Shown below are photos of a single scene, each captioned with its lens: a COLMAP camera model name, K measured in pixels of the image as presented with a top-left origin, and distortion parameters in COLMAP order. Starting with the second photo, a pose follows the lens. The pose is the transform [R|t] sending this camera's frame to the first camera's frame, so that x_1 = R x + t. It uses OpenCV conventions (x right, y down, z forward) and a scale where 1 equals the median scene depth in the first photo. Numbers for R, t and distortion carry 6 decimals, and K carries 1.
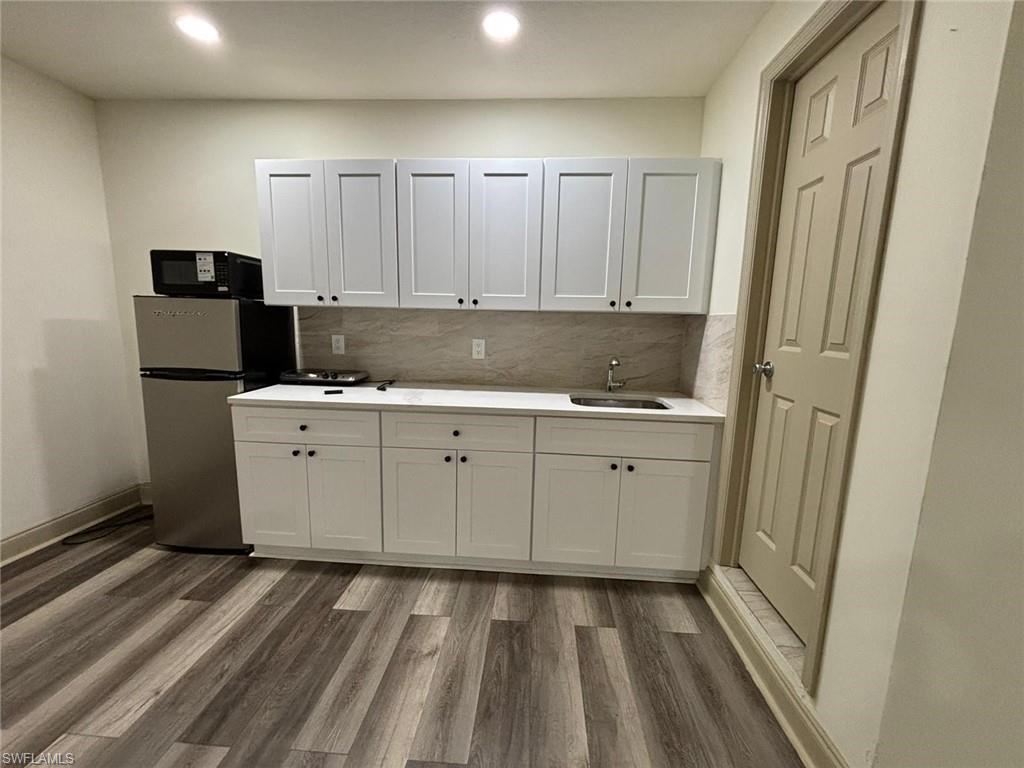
lens RADIAL K [[412.1, 0, 511.0], [0, 412.1, 381.1], [0, 0, 1]] dist [-0.000491, -0.000502]
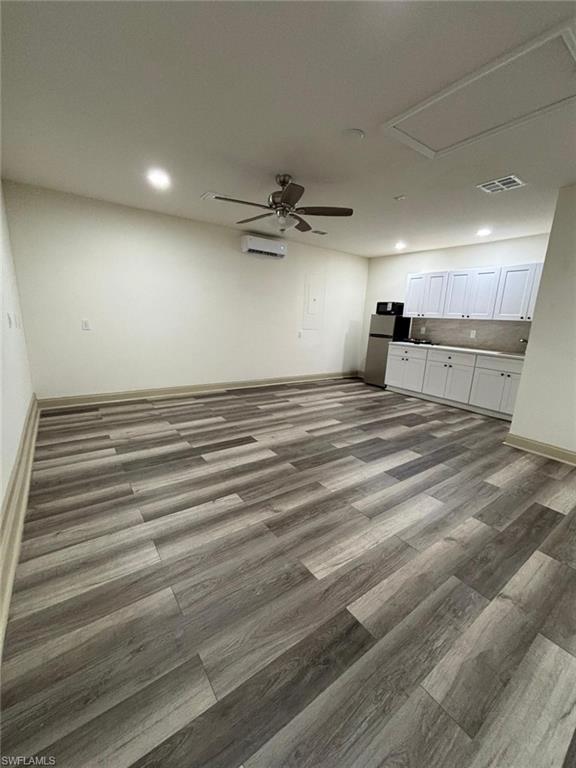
lens RADIAL K [[309.1, 0, 287.3], [0, 309.1, 385.9], [0, 0, 1]] dist [-0.000491, -0.000502]
pose [[0.635310, 0.174625, -0.752255, 0.853260], [-0.144567, 0.983771, 0.106275, 0.250680], [0.758605, 0.041233, 0.650245, -1.417789]]
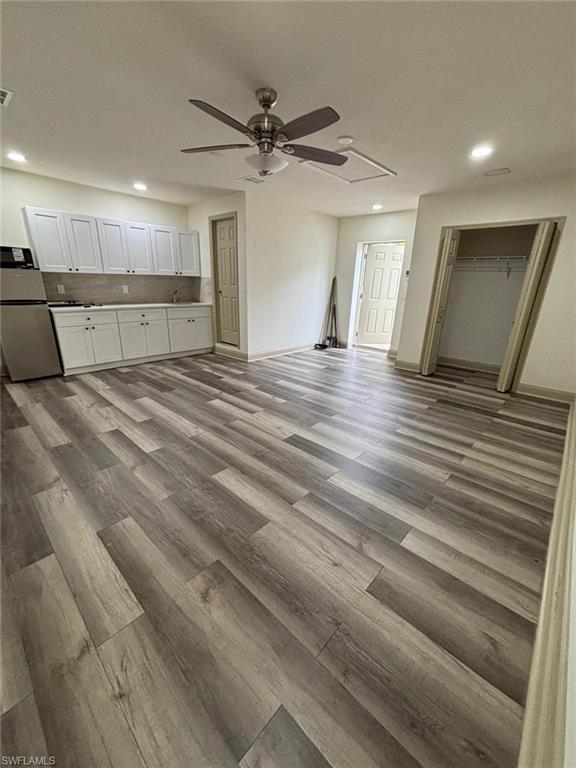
lens RADIAL K [[309.1, 0, 292.3], [0, 309.1, 383.8], [0, 0, 1]] dist [-0.000491, -0.000502]
pose [[0.629546, -0.249651, 0.735762, -1.216970], [0.102503, 0.965382, 0.239857, 0.169155], [-0.770172, -0.075583, 0.633342, -1.354766]]
